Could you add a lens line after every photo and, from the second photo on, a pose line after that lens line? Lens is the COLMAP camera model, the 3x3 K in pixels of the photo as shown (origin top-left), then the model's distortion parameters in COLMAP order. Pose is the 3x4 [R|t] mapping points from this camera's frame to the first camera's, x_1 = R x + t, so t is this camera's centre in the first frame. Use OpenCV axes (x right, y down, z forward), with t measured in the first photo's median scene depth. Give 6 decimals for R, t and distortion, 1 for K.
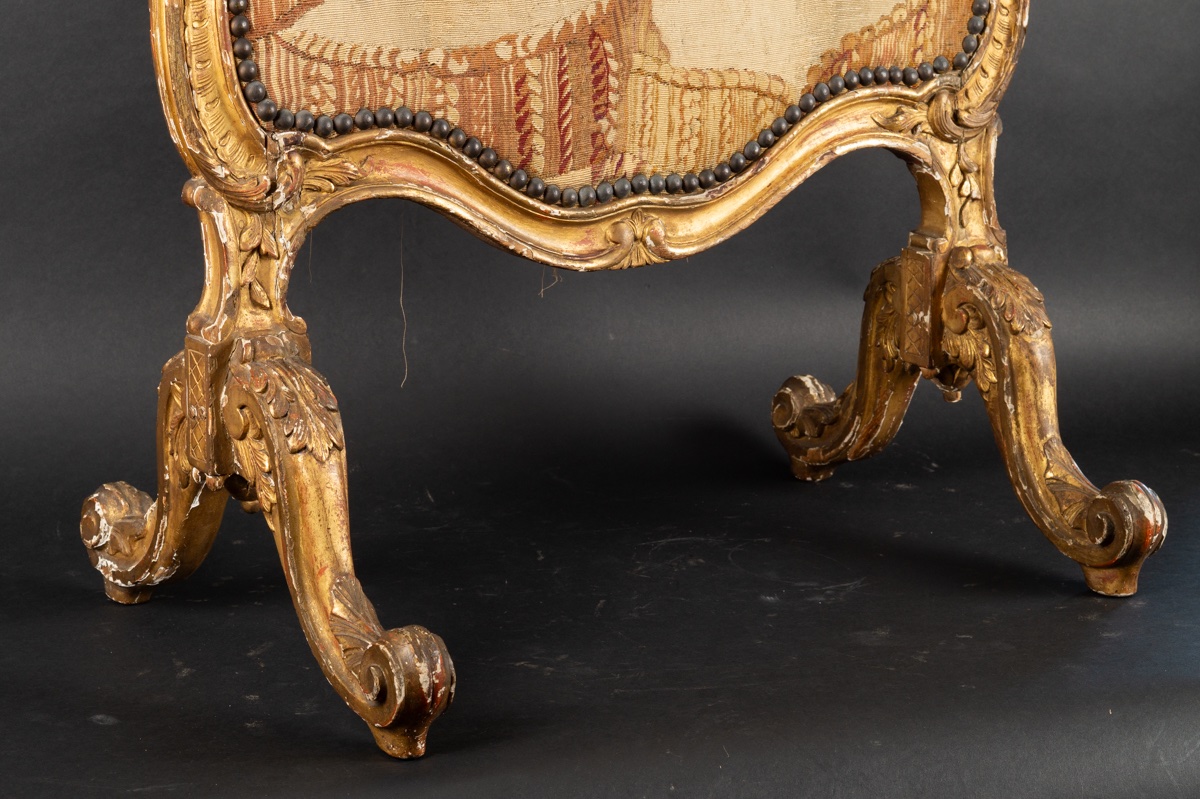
lens RADIAL K [[2753.3, 0, 600.0], [0, 2753.3, 399.5], [0, 0, 1]] dist [-0.017914, 0.318775]
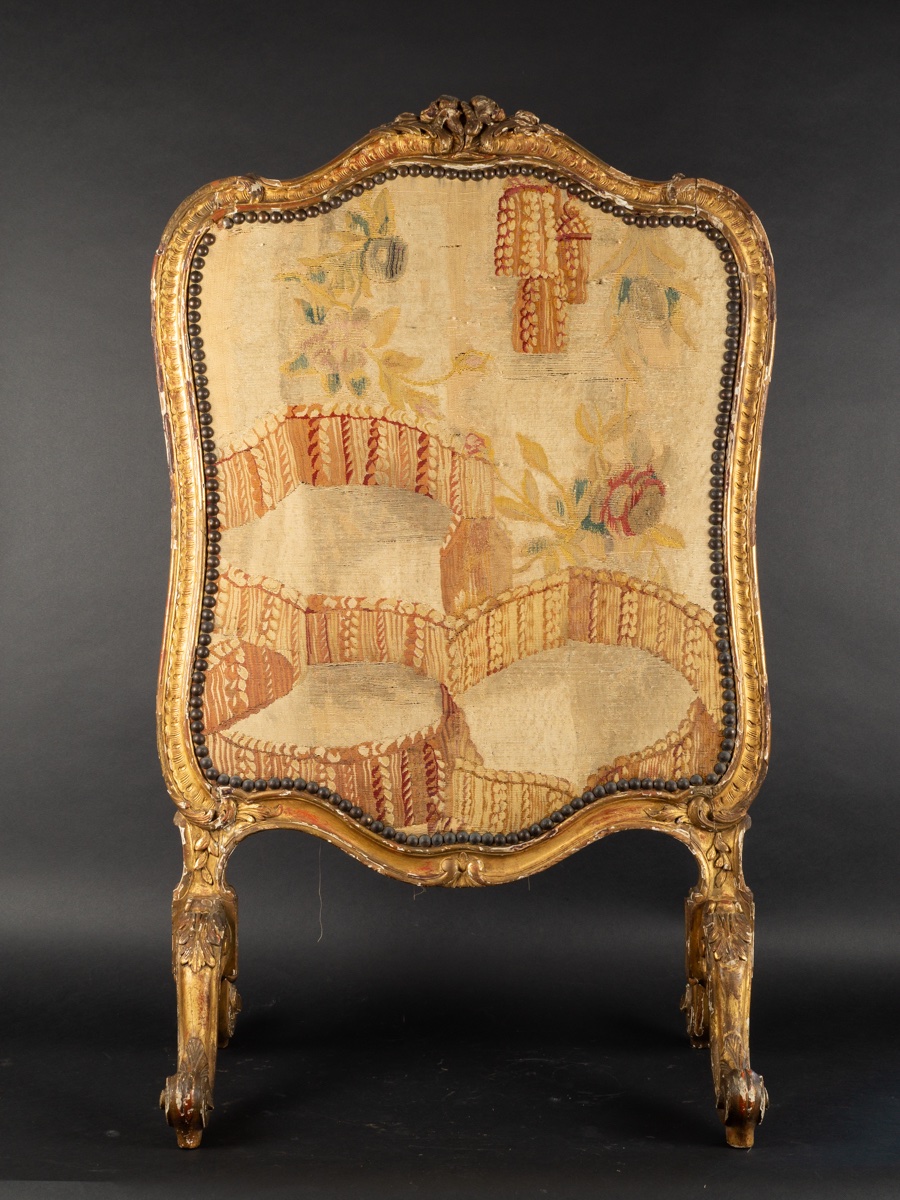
lens RADIAL K [[1810.7, 0, 450.2], [0, 1810.7, 557.8], [0, 0, 1]] dist [-0.102068, 0.043076]
pose [[0.841254, 0.013602, -0.540469, 0.581582], [-0.129814, 0.975520, -0.177508, -0.047605], [0.524824, 0.219490, 0.822426, 0.067022]]
